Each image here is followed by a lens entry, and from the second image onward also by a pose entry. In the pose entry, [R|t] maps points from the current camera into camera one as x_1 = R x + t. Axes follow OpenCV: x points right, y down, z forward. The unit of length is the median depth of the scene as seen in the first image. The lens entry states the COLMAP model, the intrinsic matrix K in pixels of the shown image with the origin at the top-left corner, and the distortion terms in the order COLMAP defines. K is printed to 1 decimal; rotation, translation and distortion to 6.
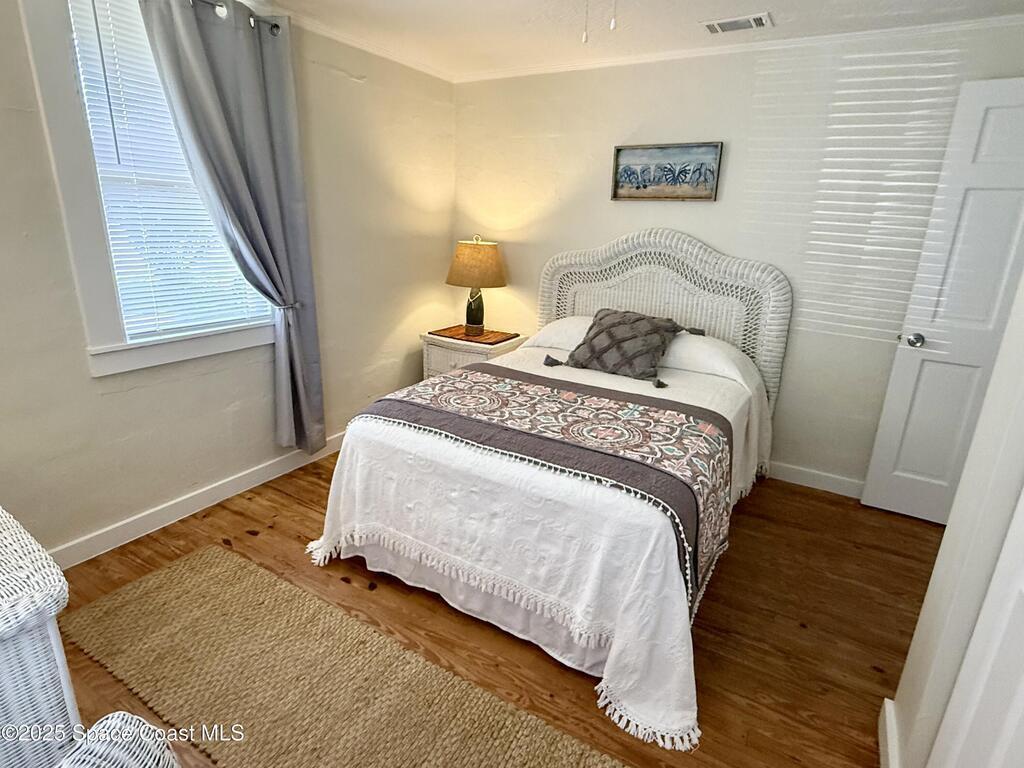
lens RADIAL K [[570.5, 0, 502.7], [0, 570.5, 386.9], [0, 0, 1]] dist [0.002003, -0.000127]
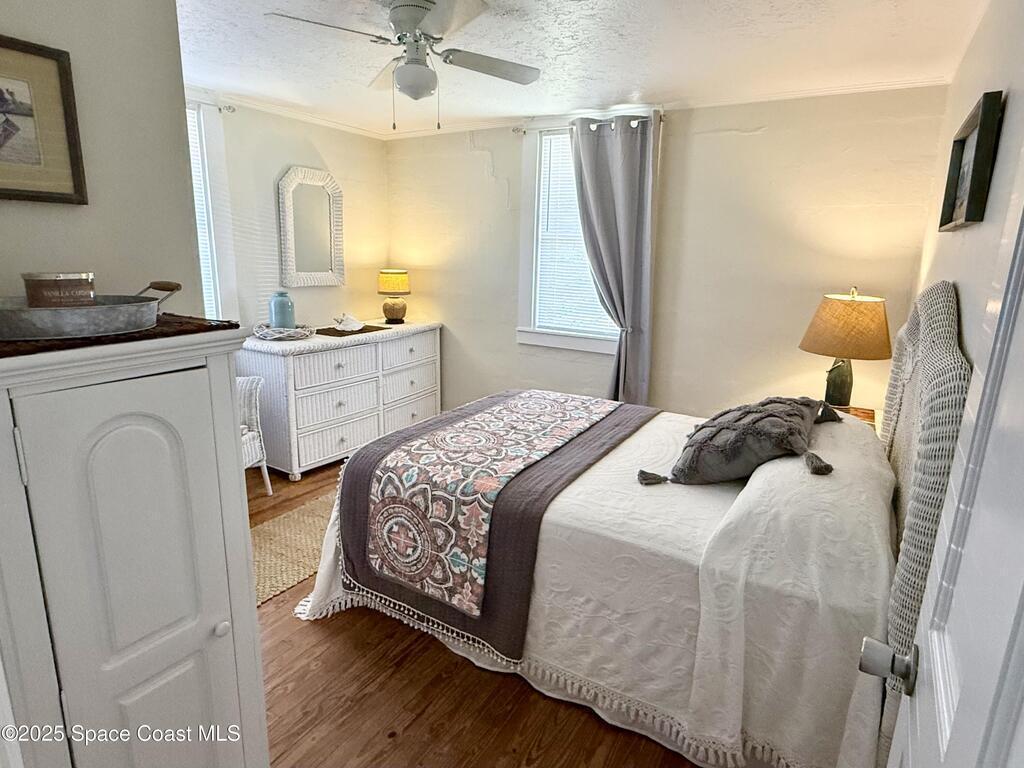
lens RADIAL K [[570.5, 0, 502.4], [0, 570.5, 381.1], [0, 0, 1]] dist [0.002003, -0.000127]
pose [[-0.010070, 0.198783, -0.979992, 1.136742], [-0.311045, 0.930799, 0.192001, -0.239661], [0.950342, 0.306755, 0.052457, 0.877050]]
